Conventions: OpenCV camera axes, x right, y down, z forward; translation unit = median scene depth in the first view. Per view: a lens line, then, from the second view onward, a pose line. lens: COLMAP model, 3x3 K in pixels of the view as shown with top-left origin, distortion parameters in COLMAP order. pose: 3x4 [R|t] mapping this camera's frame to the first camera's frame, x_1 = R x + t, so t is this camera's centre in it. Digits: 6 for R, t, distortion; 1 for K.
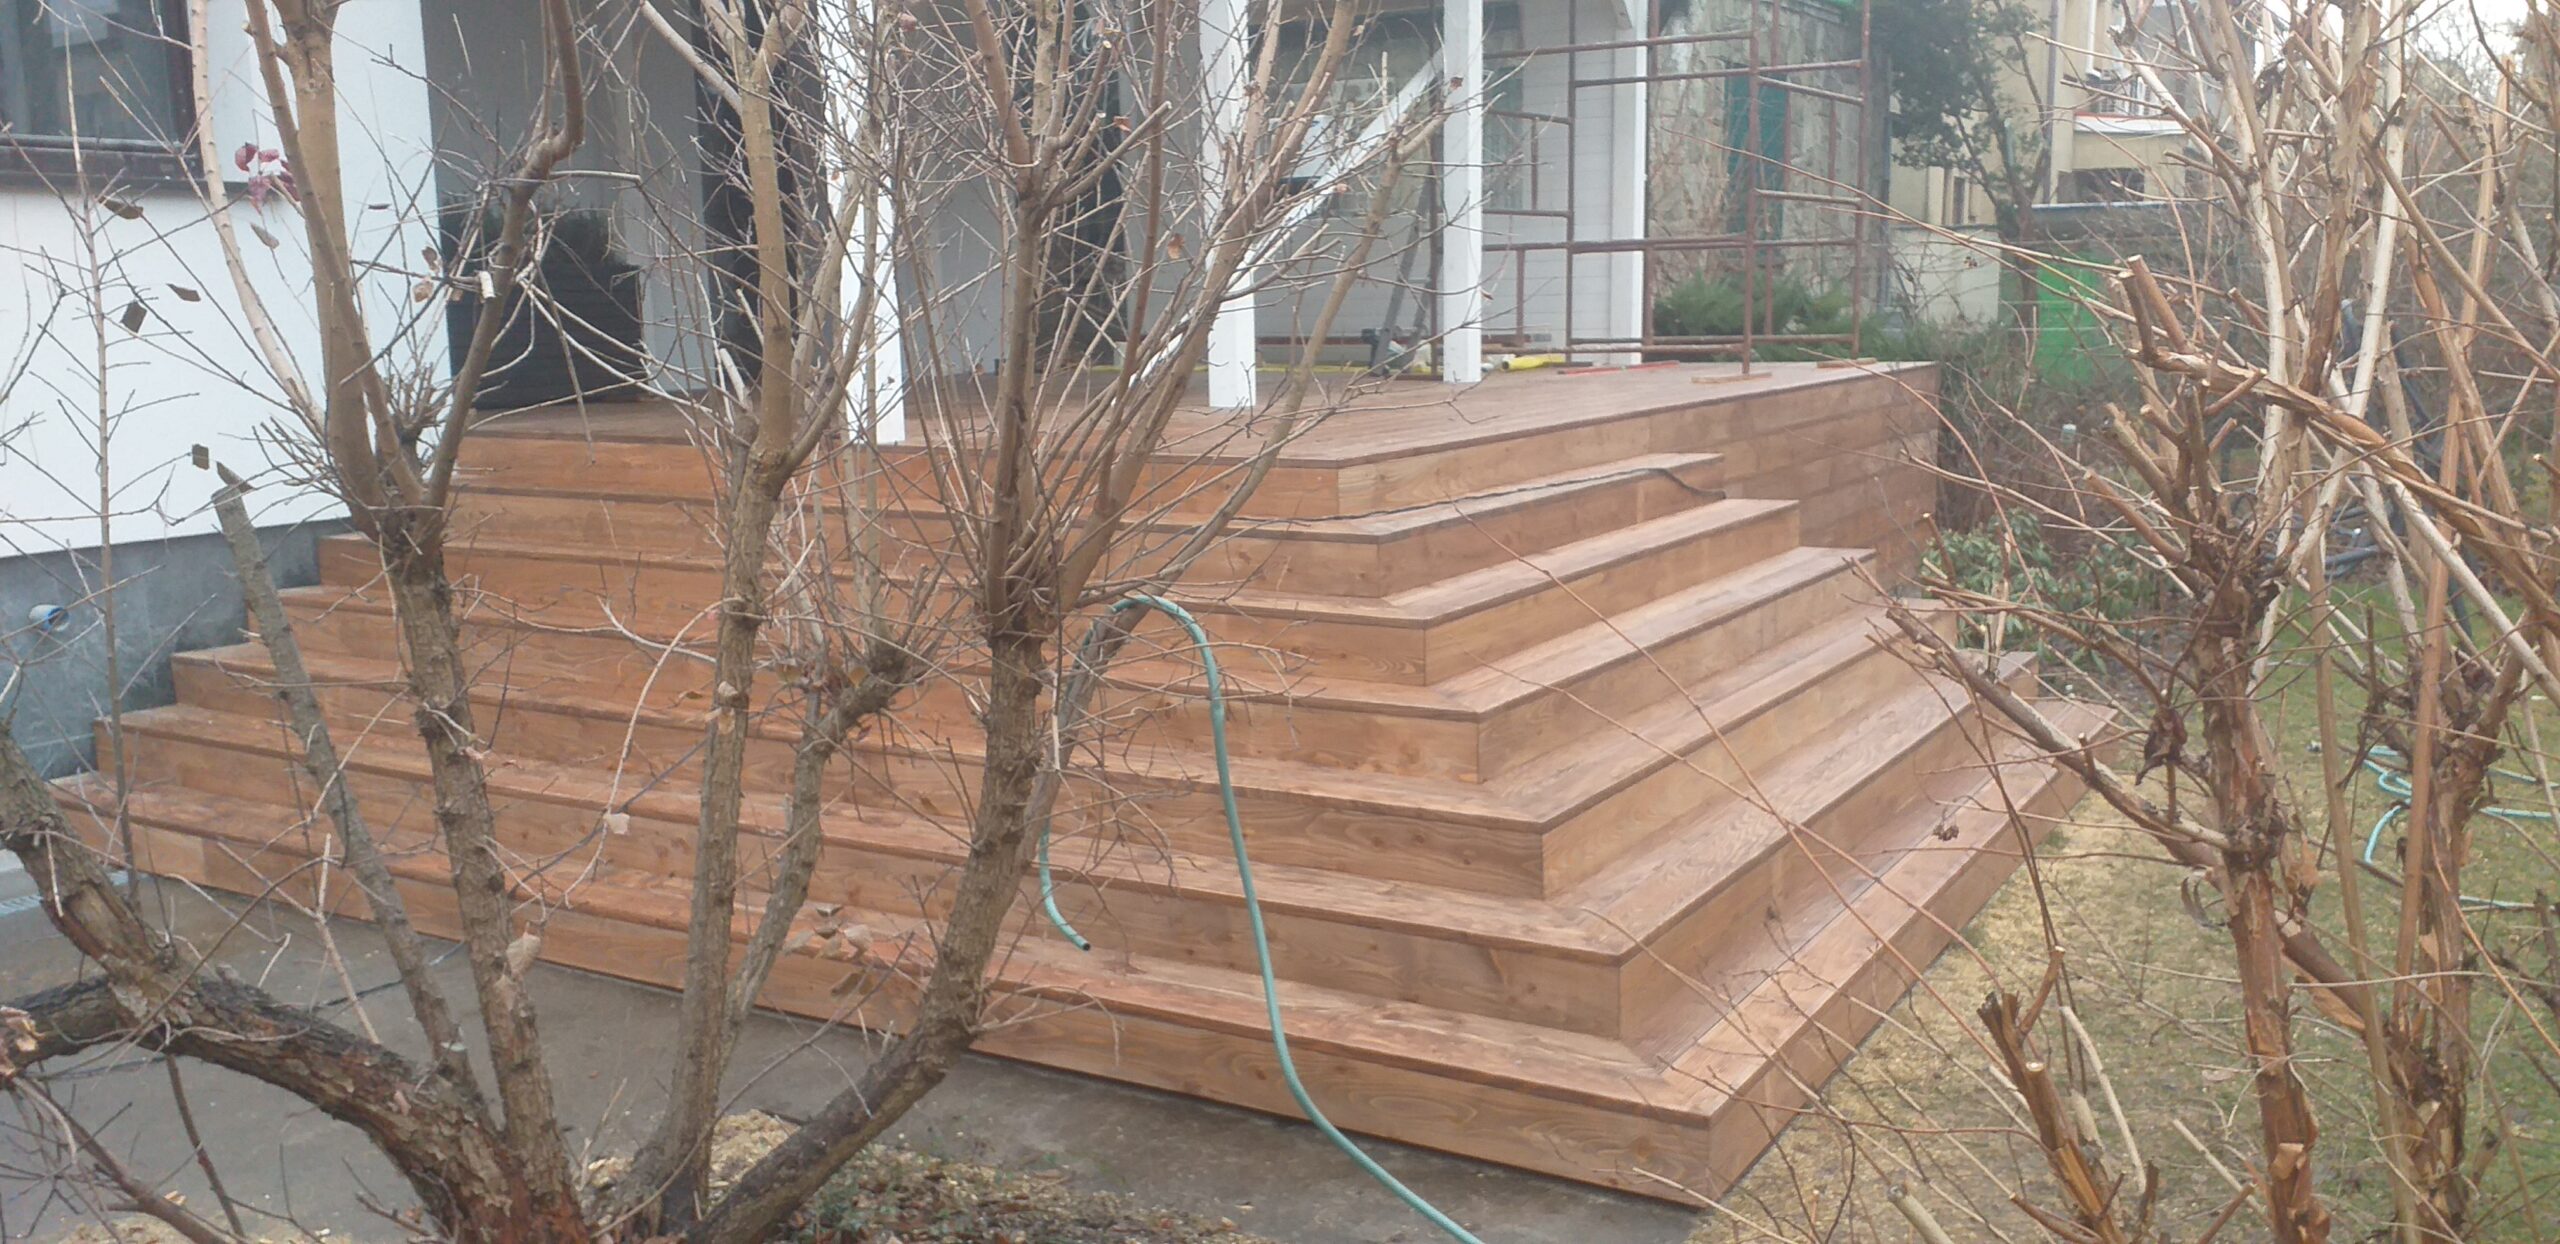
lens RADIAL K [[2020.5, 0, 1288.6], [0, 2020.5, 642.9], [0, 0, 1]] dist [0.266056, -0.807688]
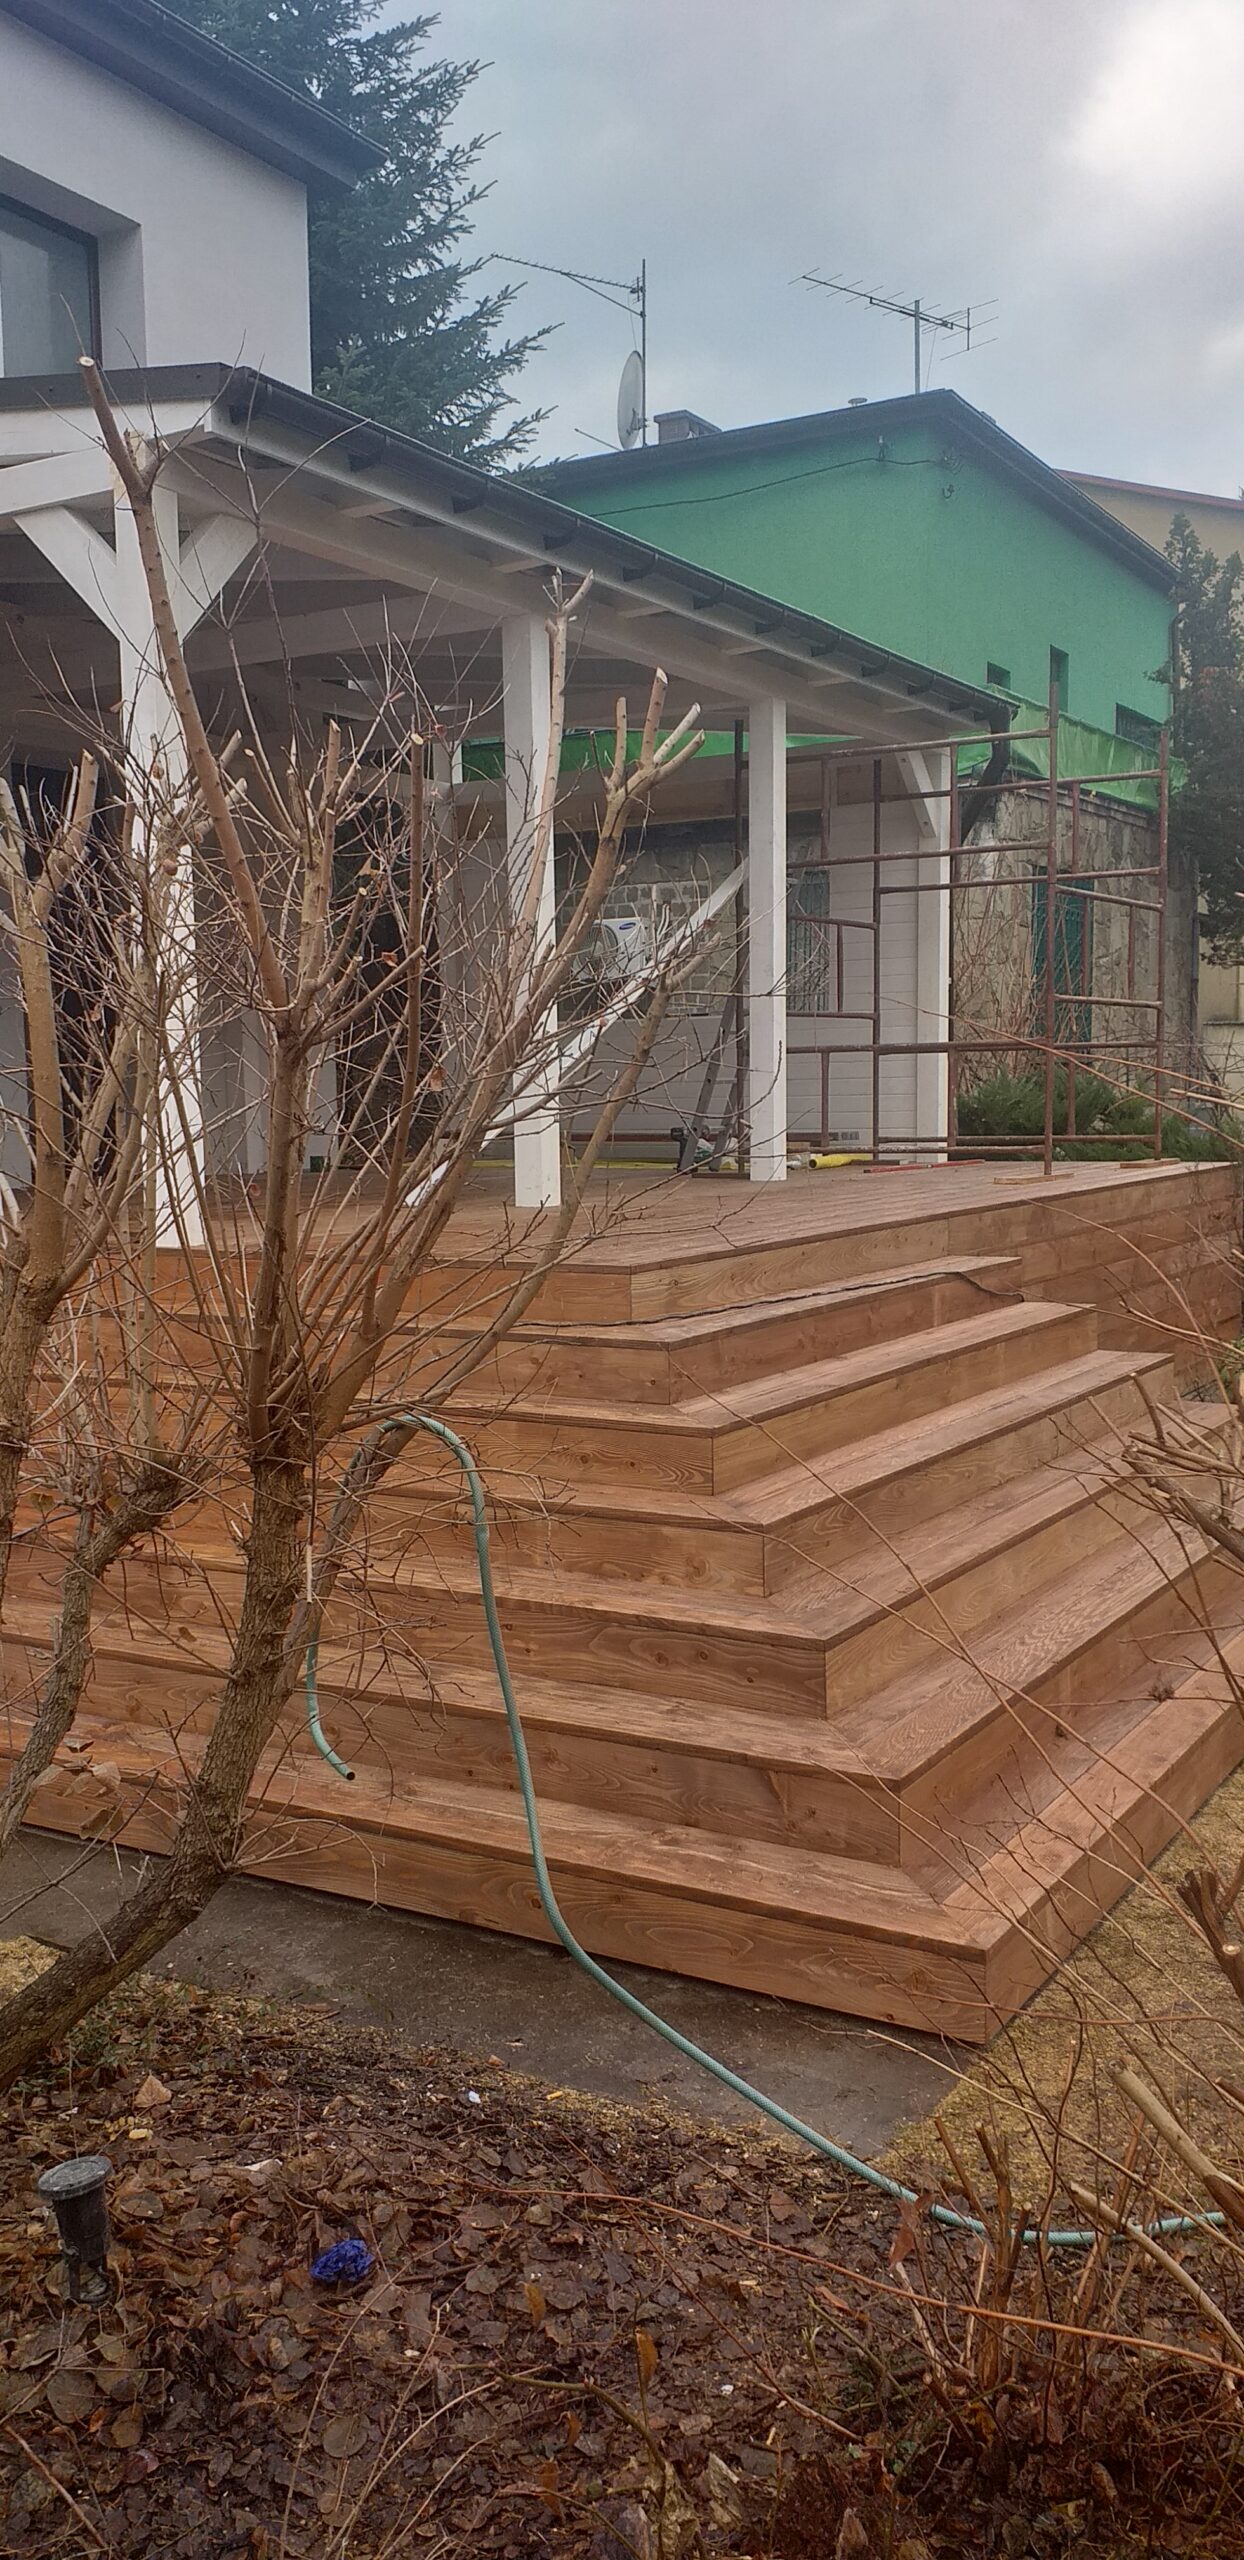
lens RADIAL K [[2020.5, 0, 615.4], [0, 2020.5, 1291.4], [0, 0, 1]] dist [0.266056, -0.807688]
pose [[1.000000, 0.000619, 0.000371, 0.020787], [-0.000593, 0.997749, -0.067054, -0.013223], [-0.000411, 0.067054, 0.997749, -0.002626]]
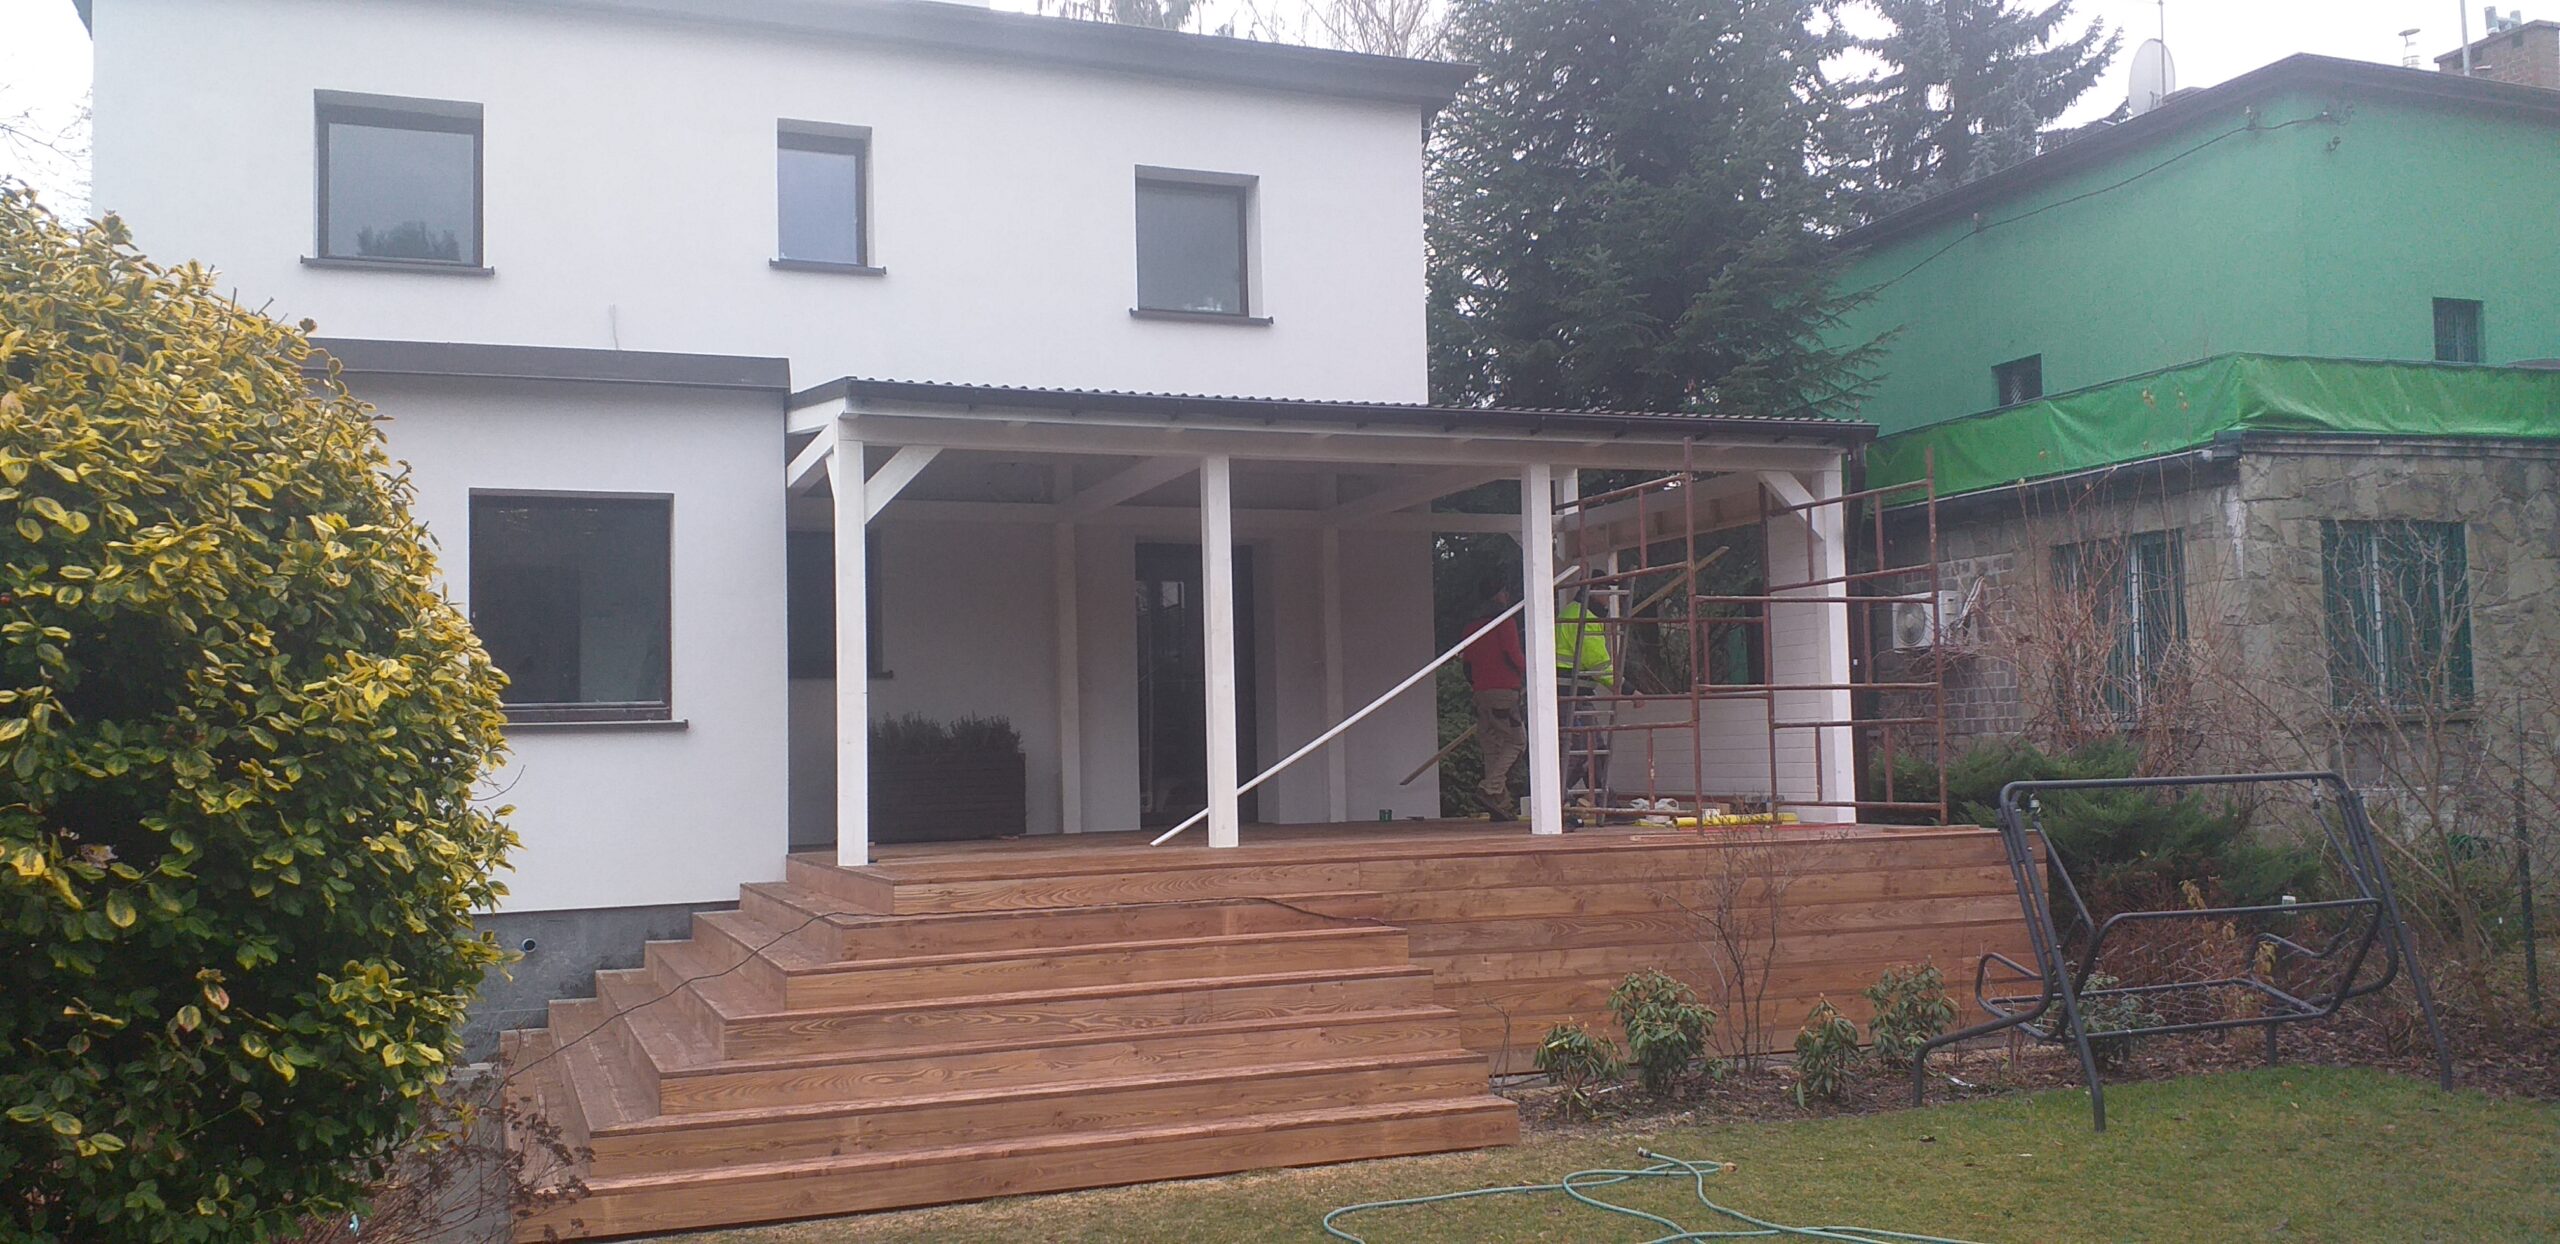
lens RADIAL K [[2046.9, 0, 1317.6], [0, 2046.9, 633.0], [0, 0, 1]] dist [0.154796, -0.323337]
pose [[0.798924, -0.040691, -0.600053, 1.696119], [-0.087945, 0.979080, -0.183486, -0.013113], [0.594967, 0.199364, 0.778633, -0.226428]]
